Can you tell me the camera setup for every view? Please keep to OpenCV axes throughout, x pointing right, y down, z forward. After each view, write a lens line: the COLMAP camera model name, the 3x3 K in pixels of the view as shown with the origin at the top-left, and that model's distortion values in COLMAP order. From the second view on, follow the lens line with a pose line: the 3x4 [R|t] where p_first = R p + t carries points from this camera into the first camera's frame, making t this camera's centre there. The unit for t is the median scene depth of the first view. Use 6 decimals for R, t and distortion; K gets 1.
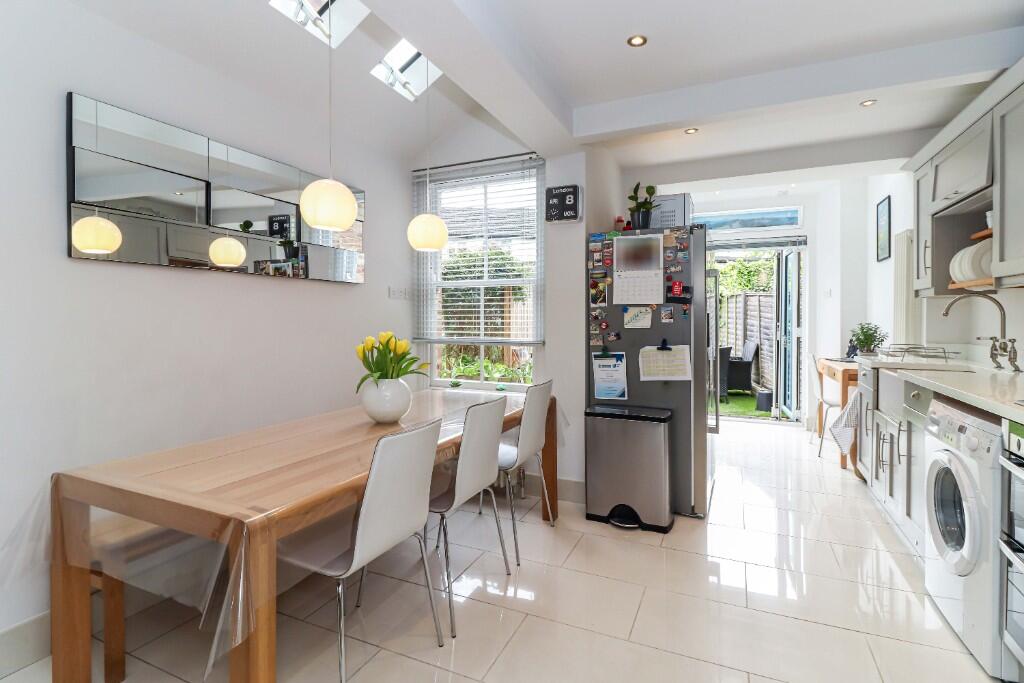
lens RADIAL K [[495.2, 0, 510.9], [0, 495.2, 313.8], [0, 0, 1]] dist [-0.000771, -0.000958]
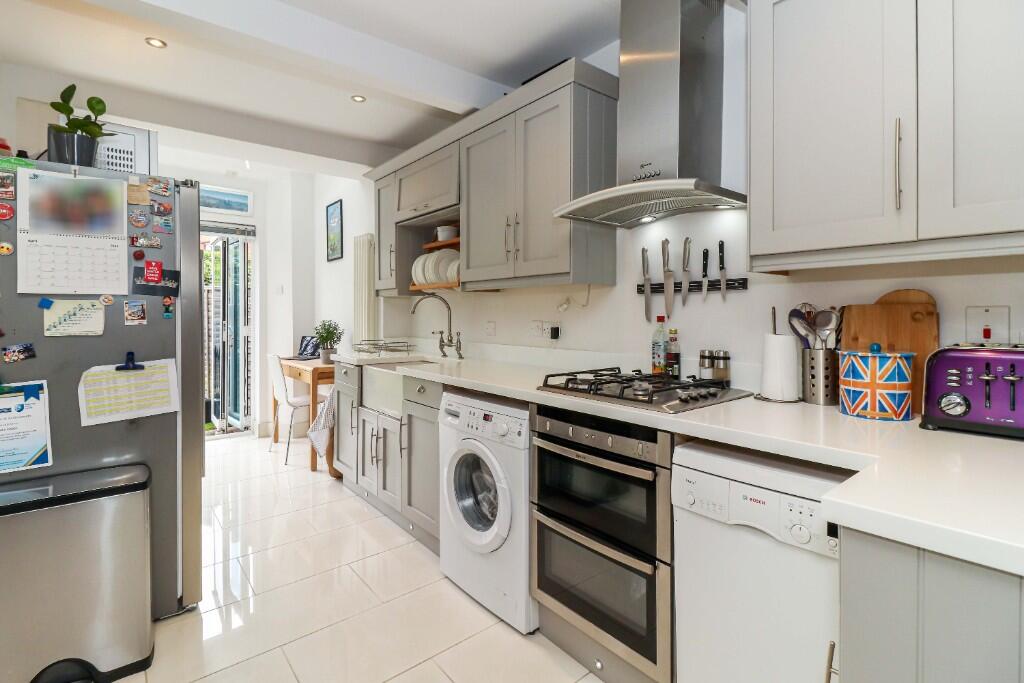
lens RADIAL K [[495.2, 0, 510.9], [0, 495.2, 313.8], [0, 0, 1]] dist [-0.000771, -0.000958]
pose [[0.443803, -0.002040, 0.896122, -0.033840], [-0.005321, 0.999974, 0.004912, -0.002379], [-0.896108, -0.006948, 0.443781, 0.289164]]
